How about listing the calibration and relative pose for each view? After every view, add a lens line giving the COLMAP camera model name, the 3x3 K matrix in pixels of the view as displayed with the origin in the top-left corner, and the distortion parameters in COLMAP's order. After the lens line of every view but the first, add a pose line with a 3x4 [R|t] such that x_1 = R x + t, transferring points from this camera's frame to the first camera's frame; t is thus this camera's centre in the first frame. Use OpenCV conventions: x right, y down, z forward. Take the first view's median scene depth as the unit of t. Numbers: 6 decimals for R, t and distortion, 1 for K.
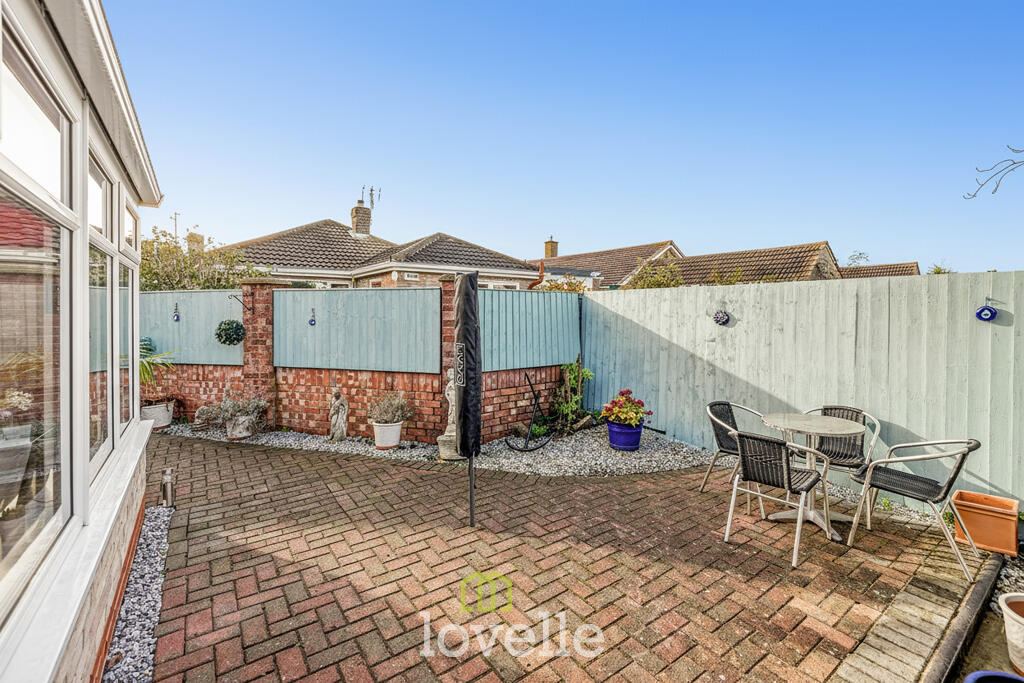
lens RADIAL K [[443.3, 0, 514.0], [0, 443.3, 313.3], [0, 0, 1]] dist [0.002909, 0.000668]
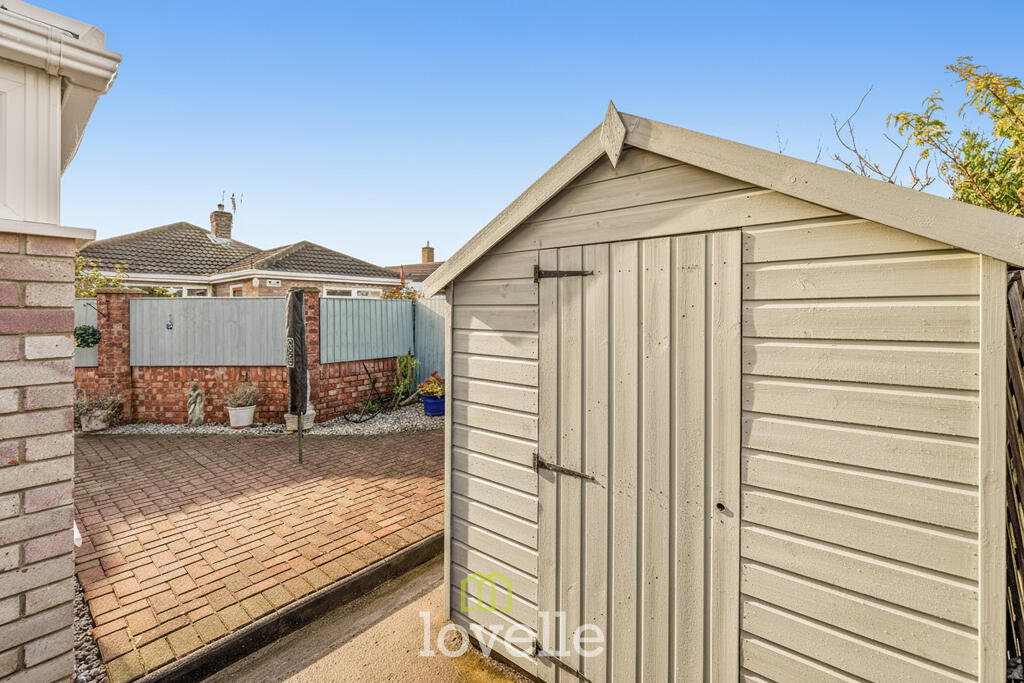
lens RADIAL K [[443.3, 0, 514.0], [0, 443.3, 313.3], [0, 0, 1]] dist [0.002909, 0.000668]
pose [[0.970305, -0.007251, 0.241775, 0.136382], [0.008413, 0.999957, -0.003774, -0.002349], [-0.241738, 0.005696, 0.970325, -0.339224]]
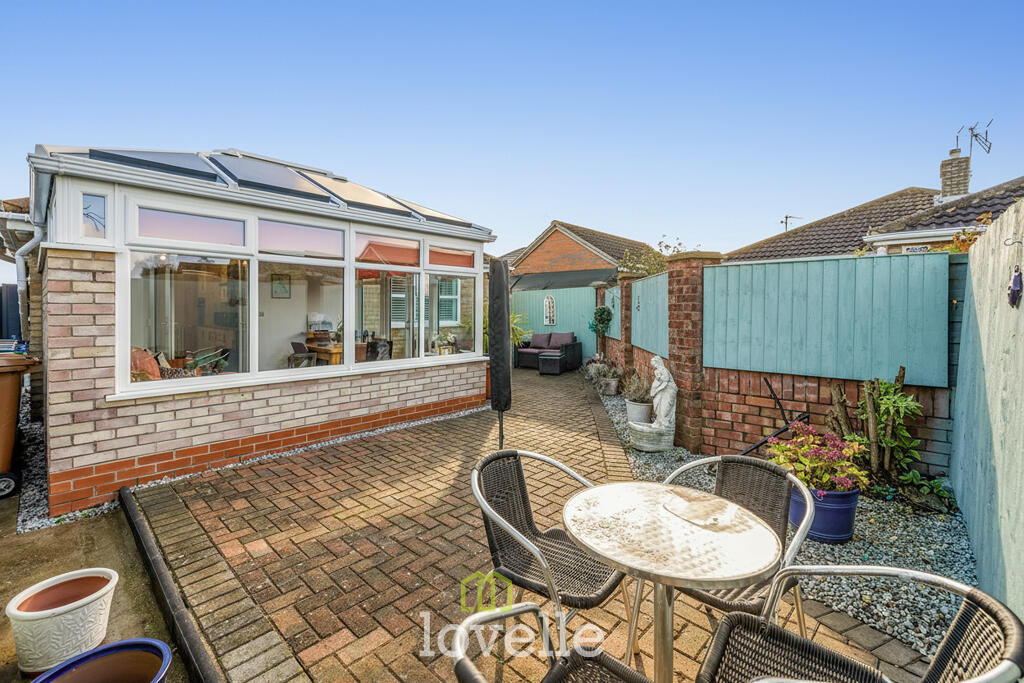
lens RADIAL K [[432.2, 0, 512.0], [0, 432.2, 341.5], [0, 0, 1]] dist [0.000268, 0.000022]
pose [[0.200207, 0.070442, -0.977218, 0.588170], [-0.007036, 0.997490, 0.070462, 0.029417], [0.979728, -0.007232, 0.200200, 0.453684]]
